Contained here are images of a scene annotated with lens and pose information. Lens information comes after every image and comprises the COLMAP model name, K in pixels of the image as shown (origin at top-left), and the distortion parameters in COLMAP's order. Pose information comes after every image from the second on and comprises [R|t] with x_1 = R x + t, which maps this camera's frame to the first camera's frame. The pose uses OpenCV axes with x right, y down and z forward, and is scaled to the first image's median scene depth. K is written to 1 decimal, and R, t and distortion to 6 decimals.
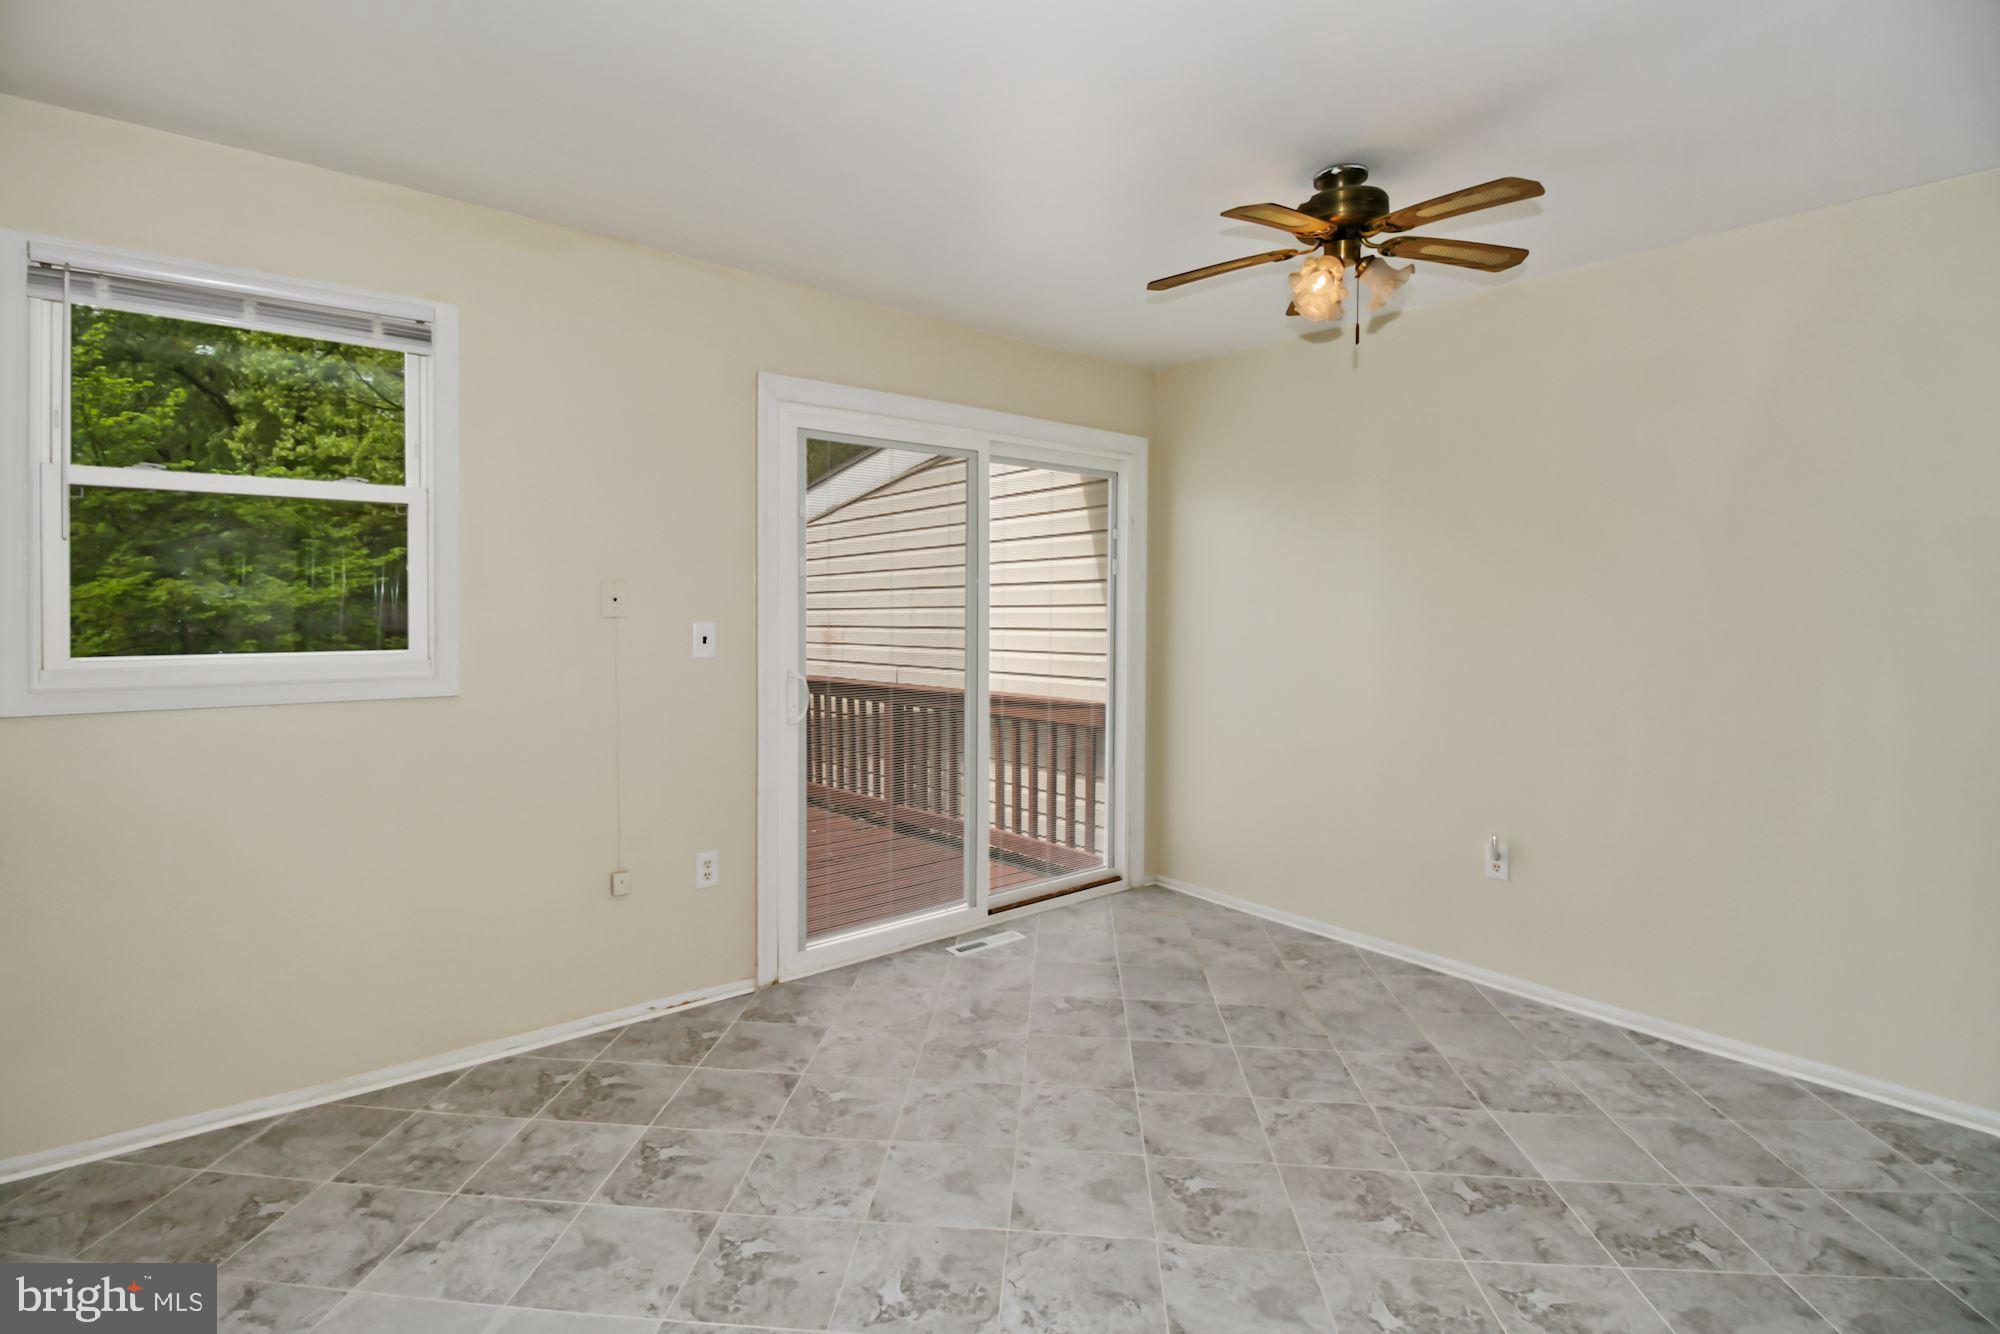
lens RADIAL K [[945.2, 0, 995.8], [0, 945.2, 604.6], [0, 0, 1]] dist [-0.000661, -0.011263]
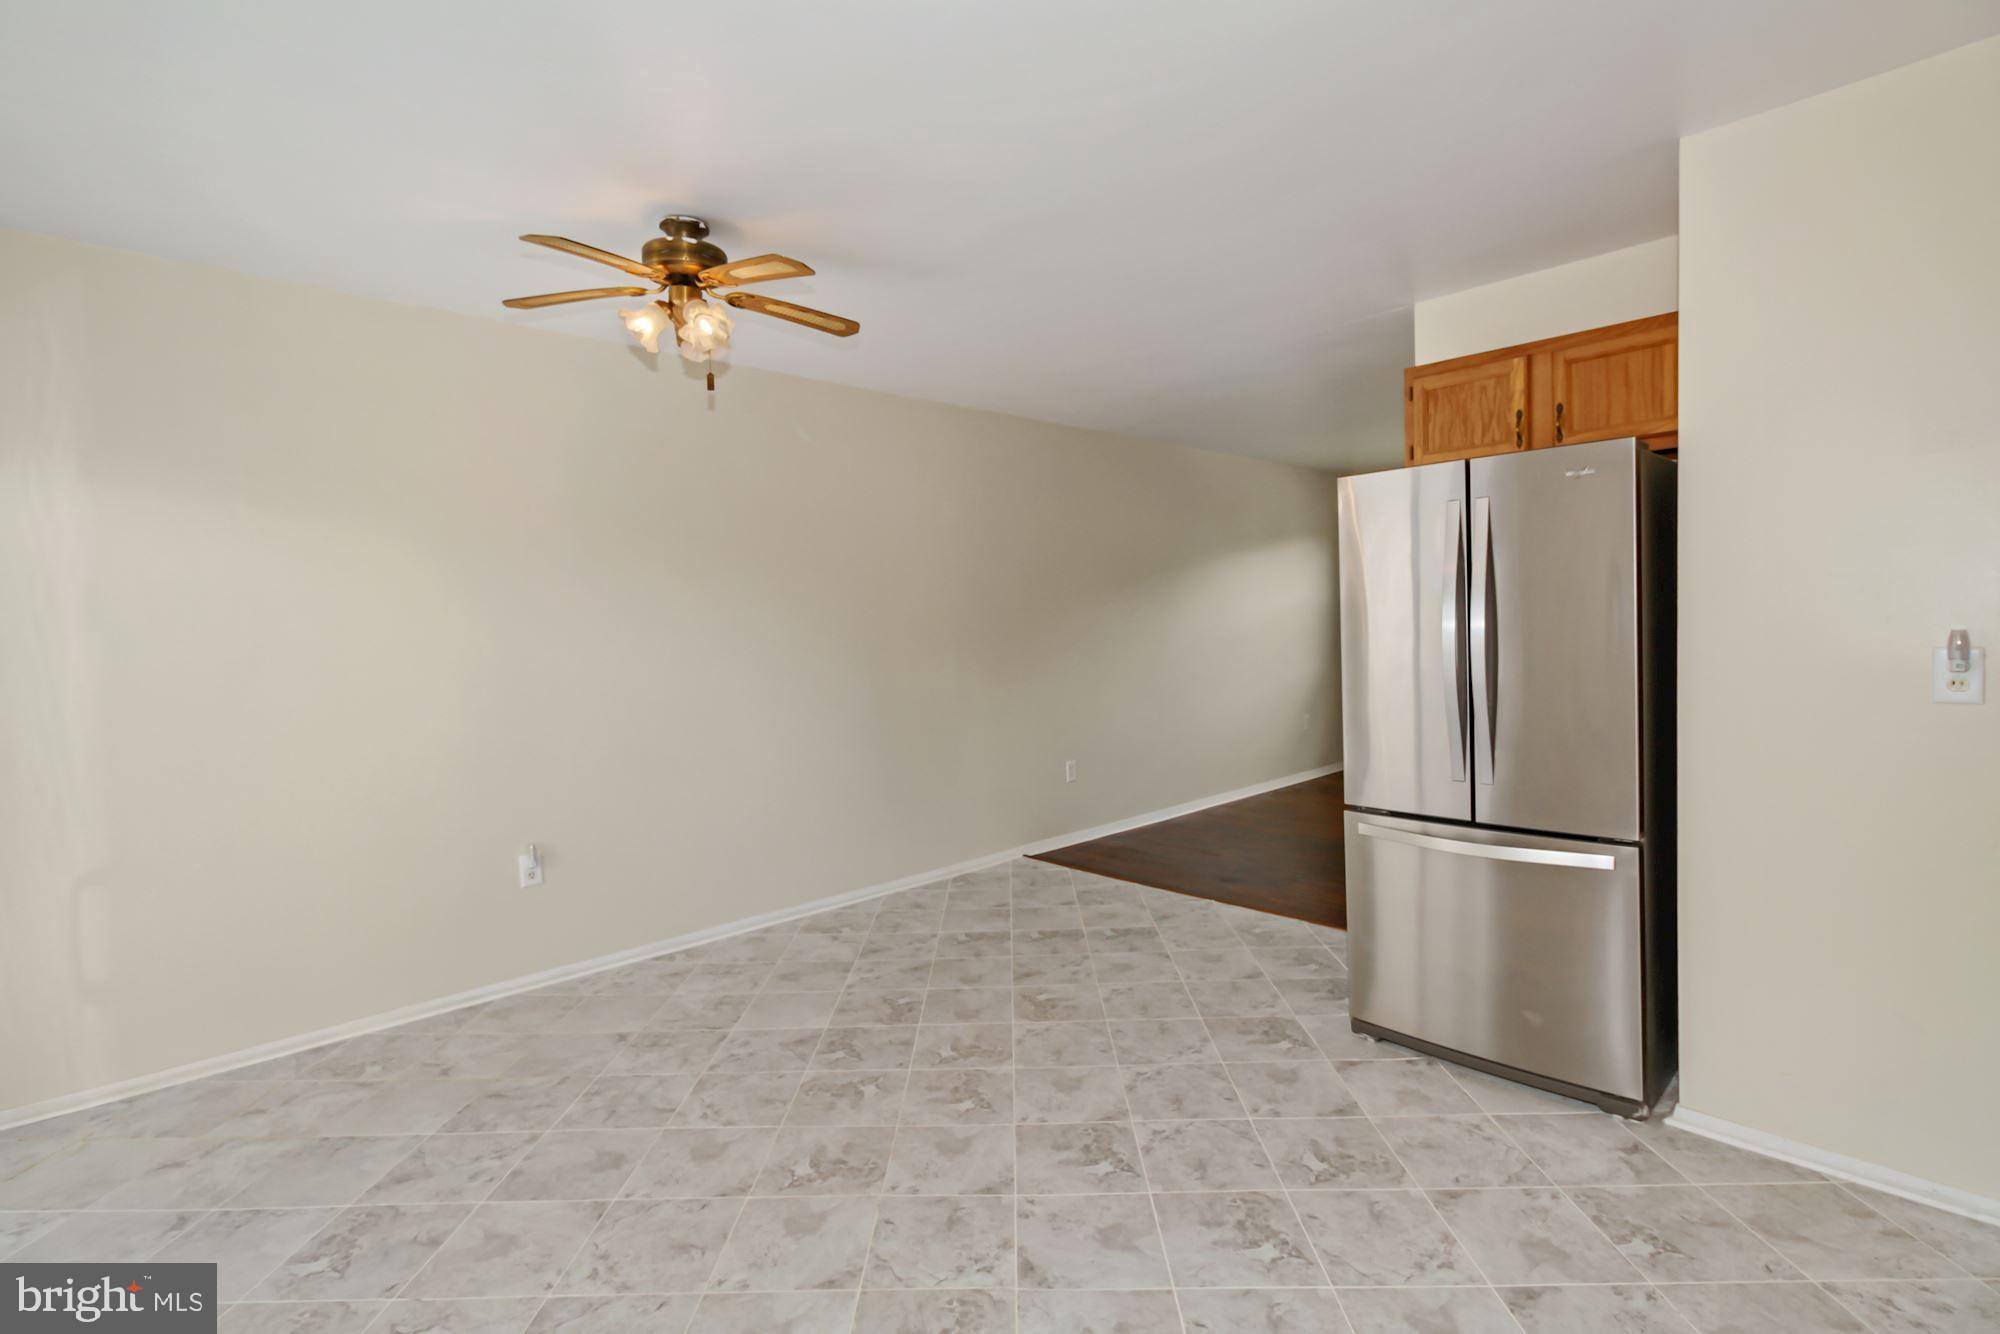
lens RADIAL K [[937.4, 0, 1001.9], [0, 937.4, 644.5], [0, 0, 1]] dist [0.001343, 0.001205]
pose [[-0.074737, -0.029519, 0.996766, -0.744613], [0.018762, 0.999343, 0.031002, -0.000333], [-0.997027, 0.021018, -0.074134, 0.754527]]
